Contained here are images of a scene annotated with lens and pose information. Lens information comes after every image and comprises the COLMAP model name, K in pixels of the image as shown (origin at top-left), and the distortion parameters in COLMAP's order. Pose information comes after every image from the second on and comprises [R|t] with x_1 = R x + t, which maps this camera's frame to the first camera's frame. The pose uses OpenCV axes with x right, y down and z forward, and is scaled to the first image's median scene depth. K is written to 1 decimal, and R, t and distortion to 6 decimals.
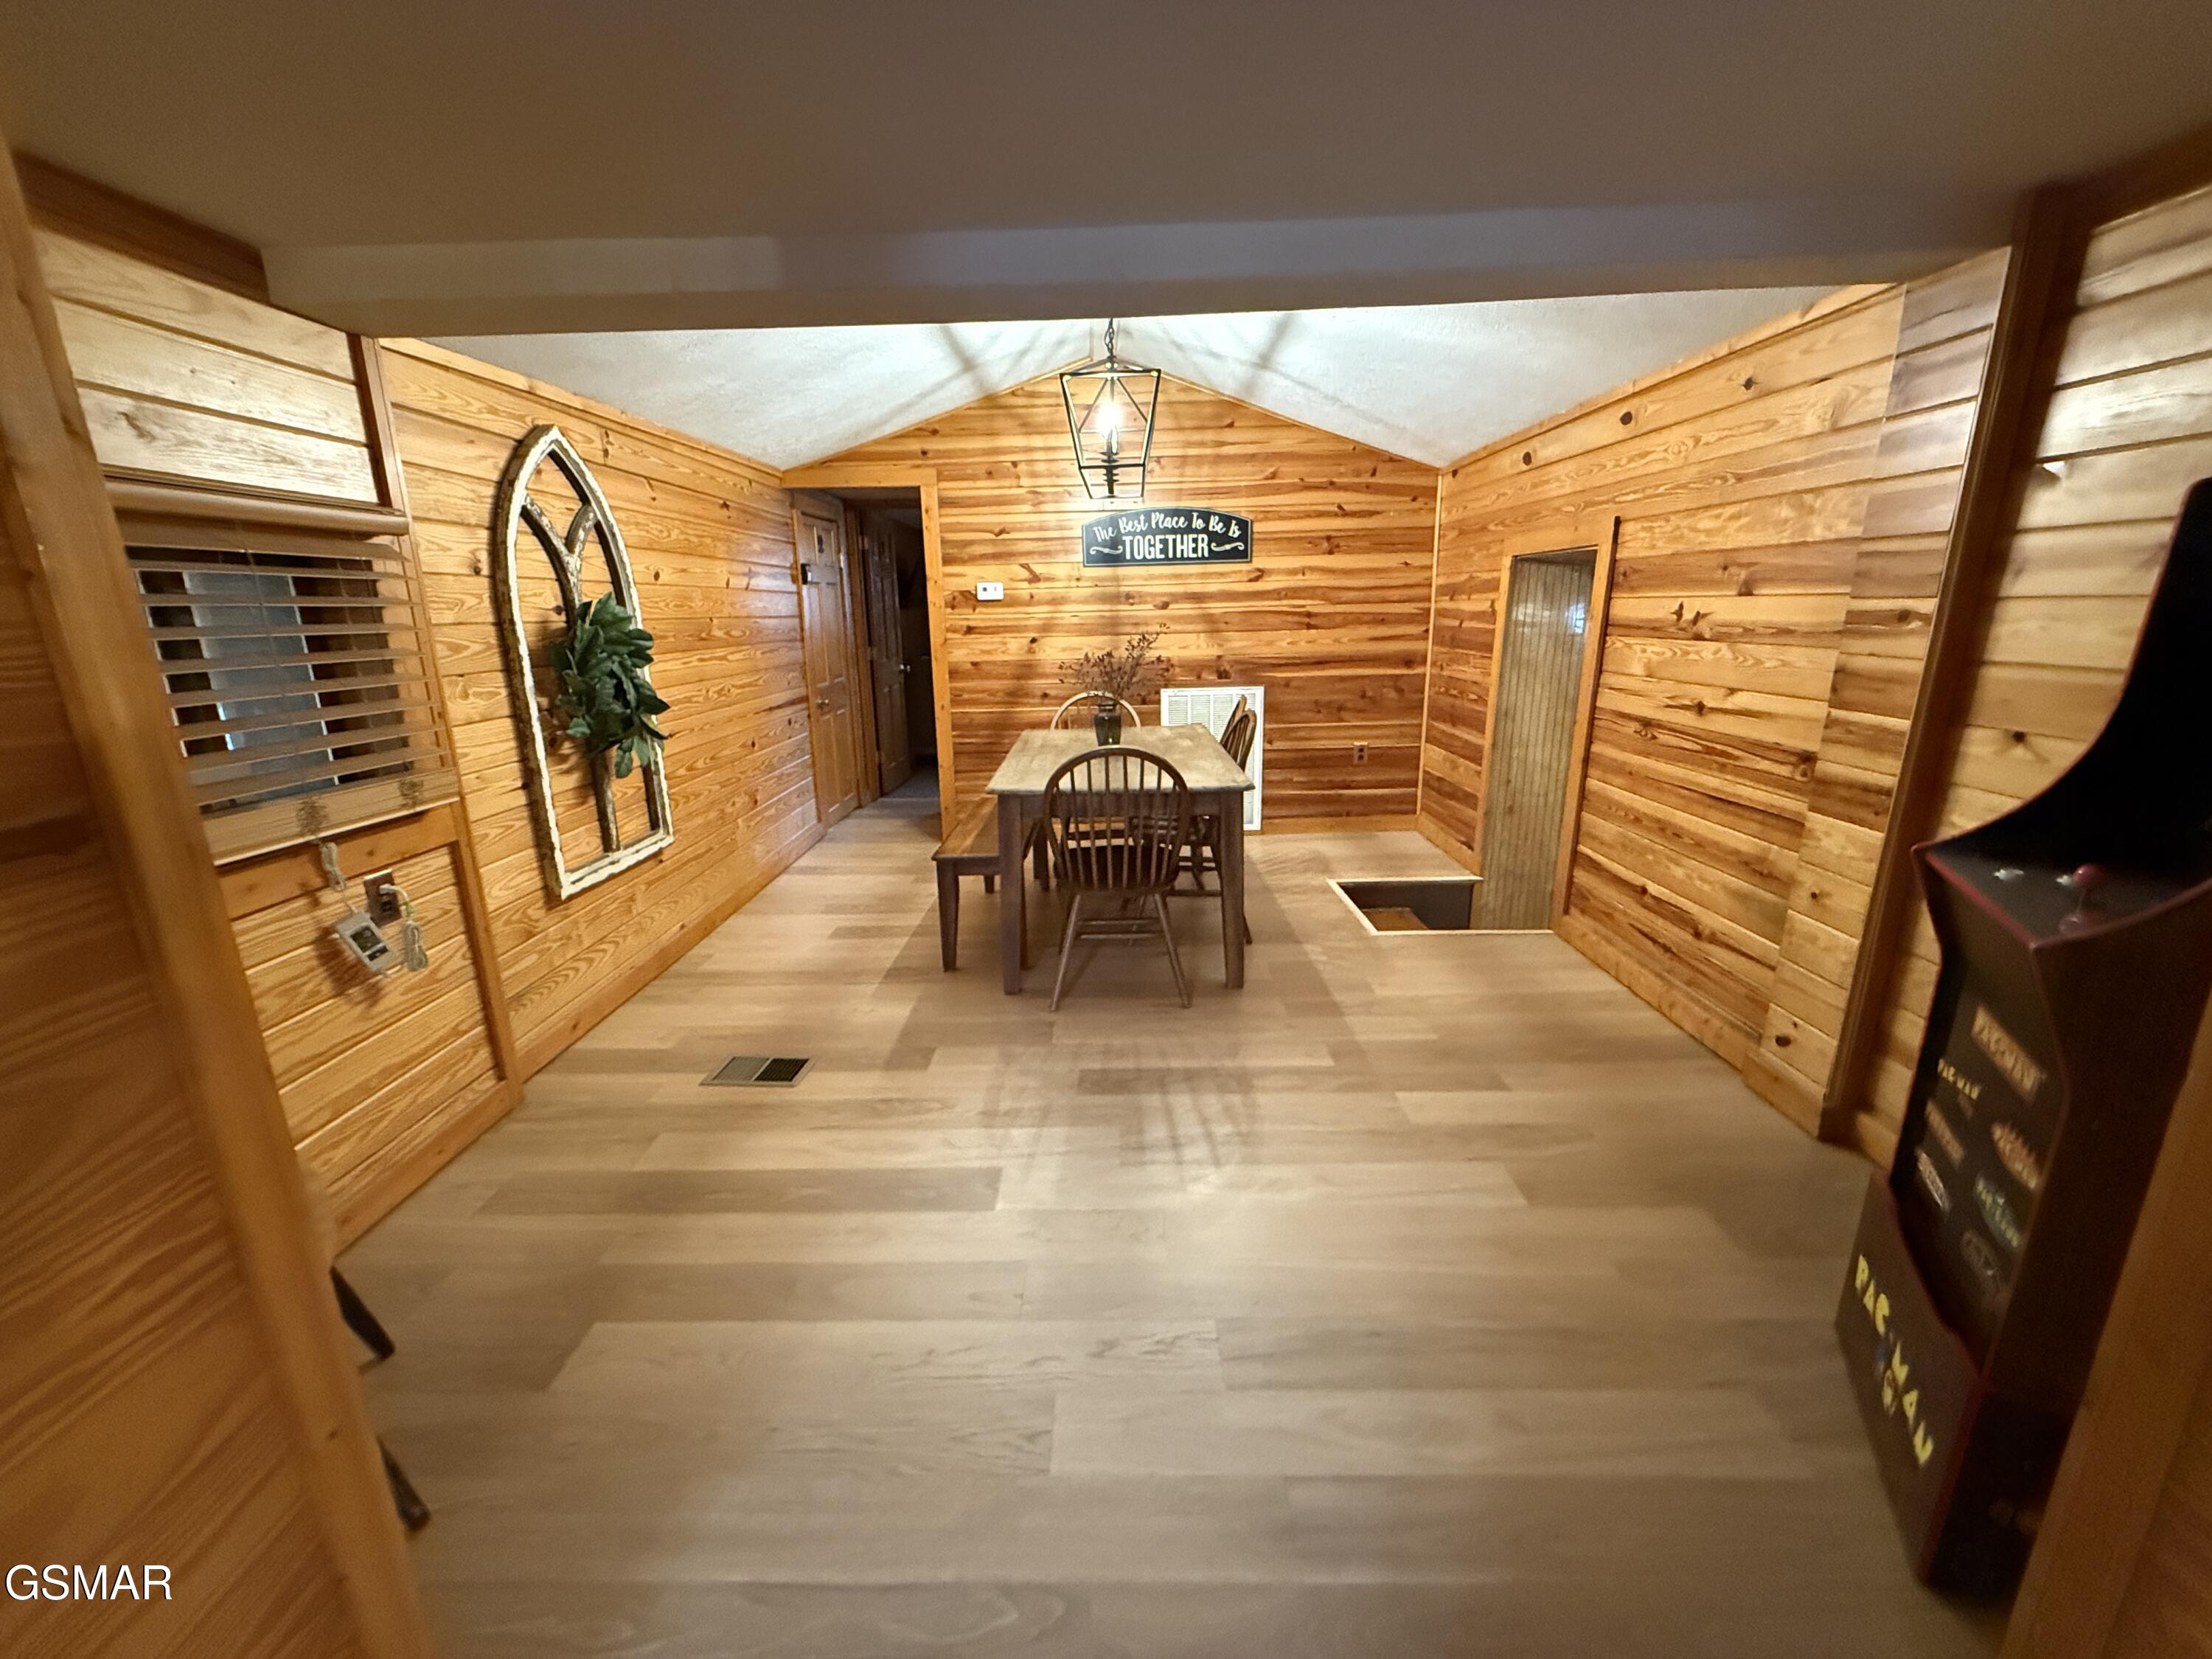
lens RADIAL K [[881.3, 0, 1099.1], [0, 881.3, 828.3], [0, 0, 1]] dist [0.000916, 0.000533]
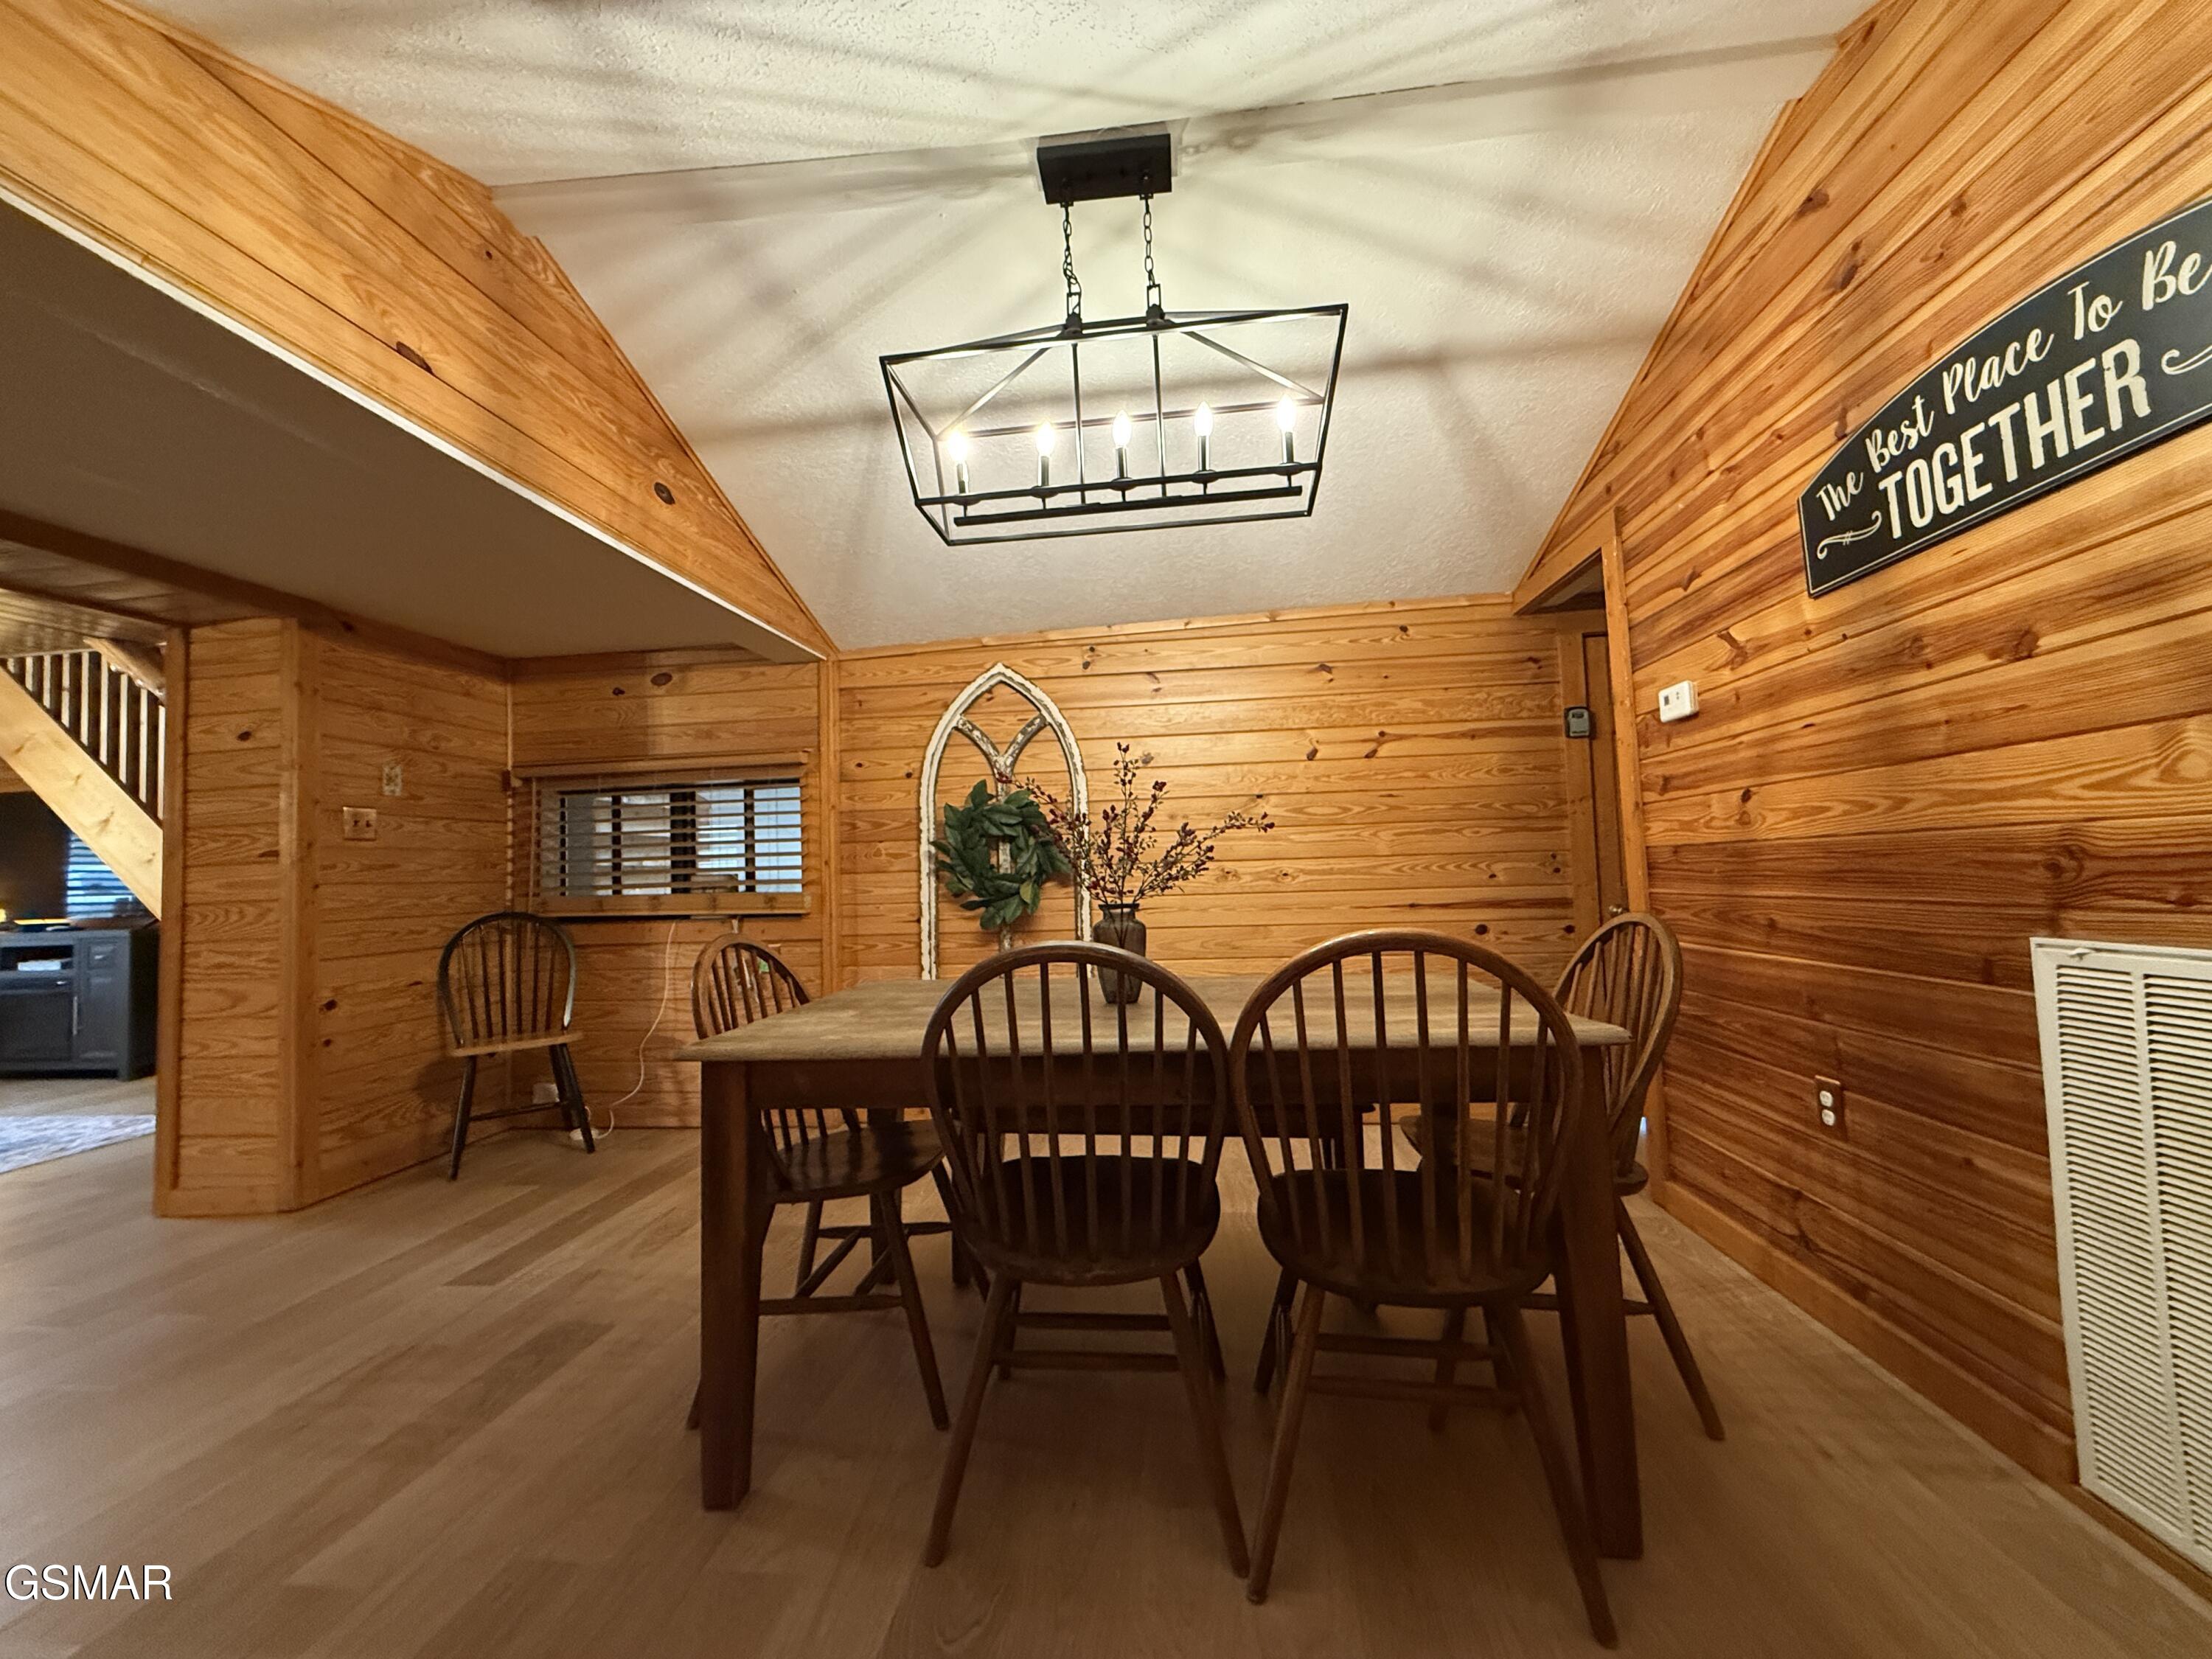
lens RADIAL K [[881.3, 0, 1099.1], [0, 881.3, 828.3], [0, 0, 1]] dist [0.000916, 0.000533]
pose [[-0.103877, -0.028441, -0.994183, 0.397214], [-0.208812, 0.977936, -0.006159, -0.133207], [0.972423, 0.206957, -0.107524, 0.768302]]
